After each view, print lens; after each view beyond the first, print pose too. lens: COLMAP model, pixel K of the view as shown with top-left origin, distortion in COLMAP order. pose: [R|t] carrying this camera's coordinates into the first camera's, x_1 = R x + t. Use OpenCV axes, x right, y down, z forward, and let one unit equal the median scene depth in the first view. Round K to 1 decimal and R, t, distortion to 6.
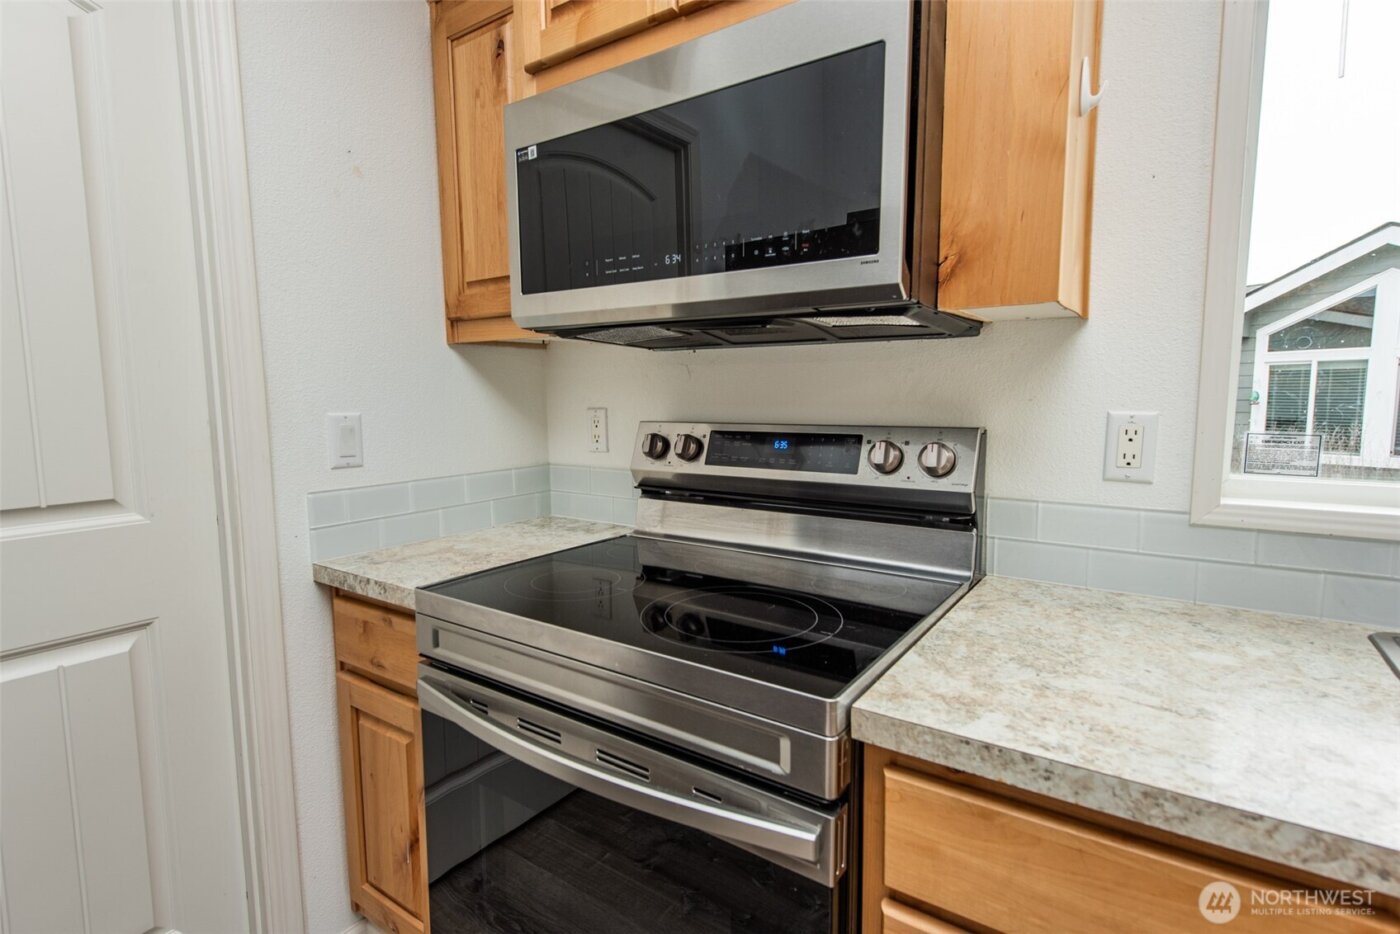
lens RADIAL K [[687.5, 0, 700.0], [0, 687.5, 467.0], [0, 0, 1]] dist [0.000279, -0.000726]
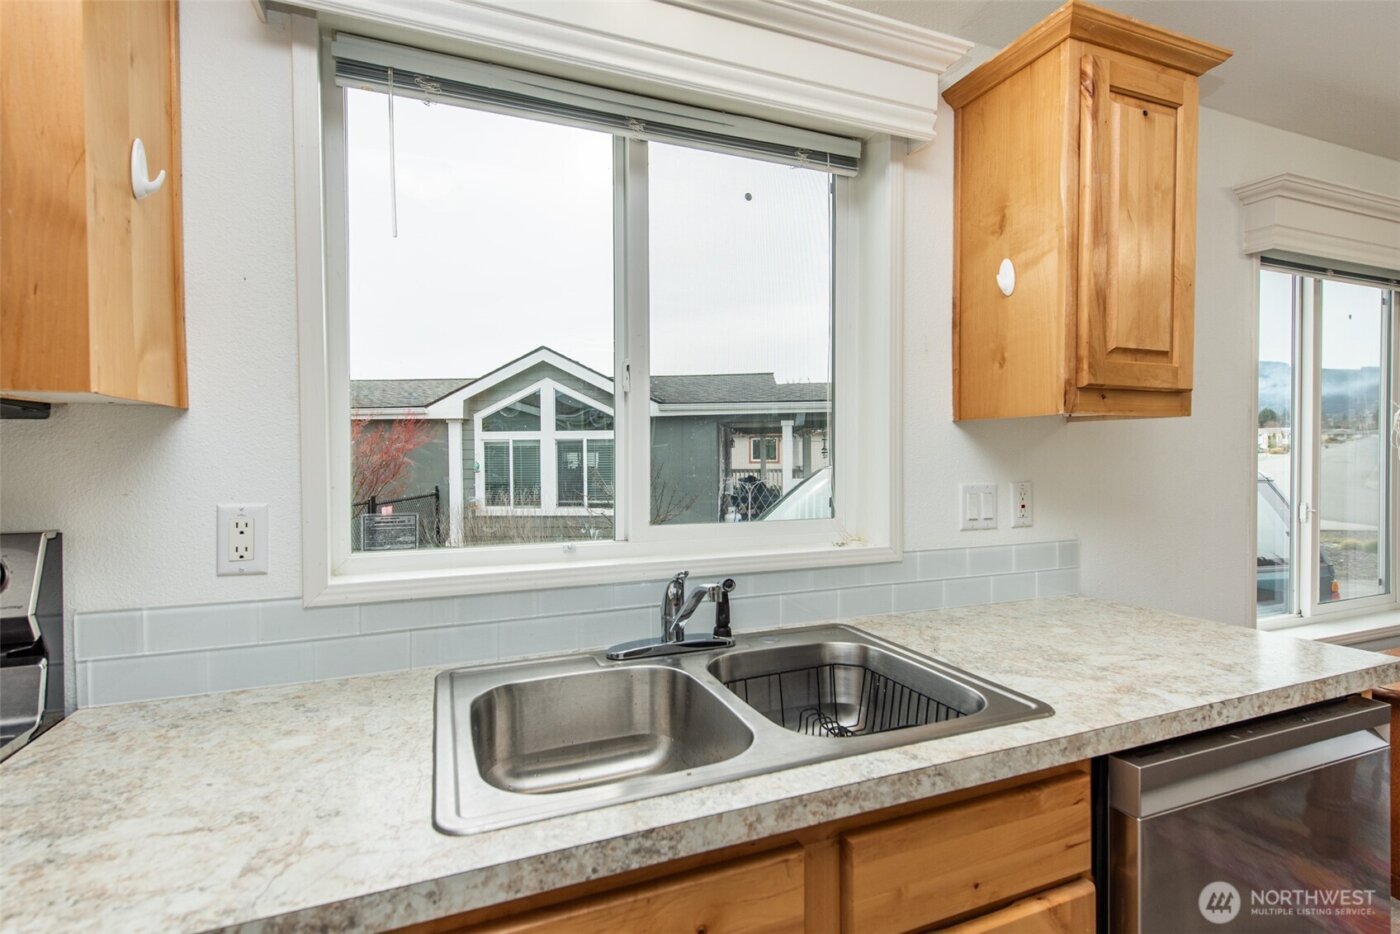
lens RADIAL K [[665.3, 0, 700.0], [0, 665.3, 467.0], [0, 0, 1]] dist [0.001980, -0.000358]
pose [[0.544509, -0.007386, 0.838723, 0.185186], [0.092340, 0.994411, -0.051192, -0.023983], [-0.833657, 0.105322, 0.542147, -0.087927]]
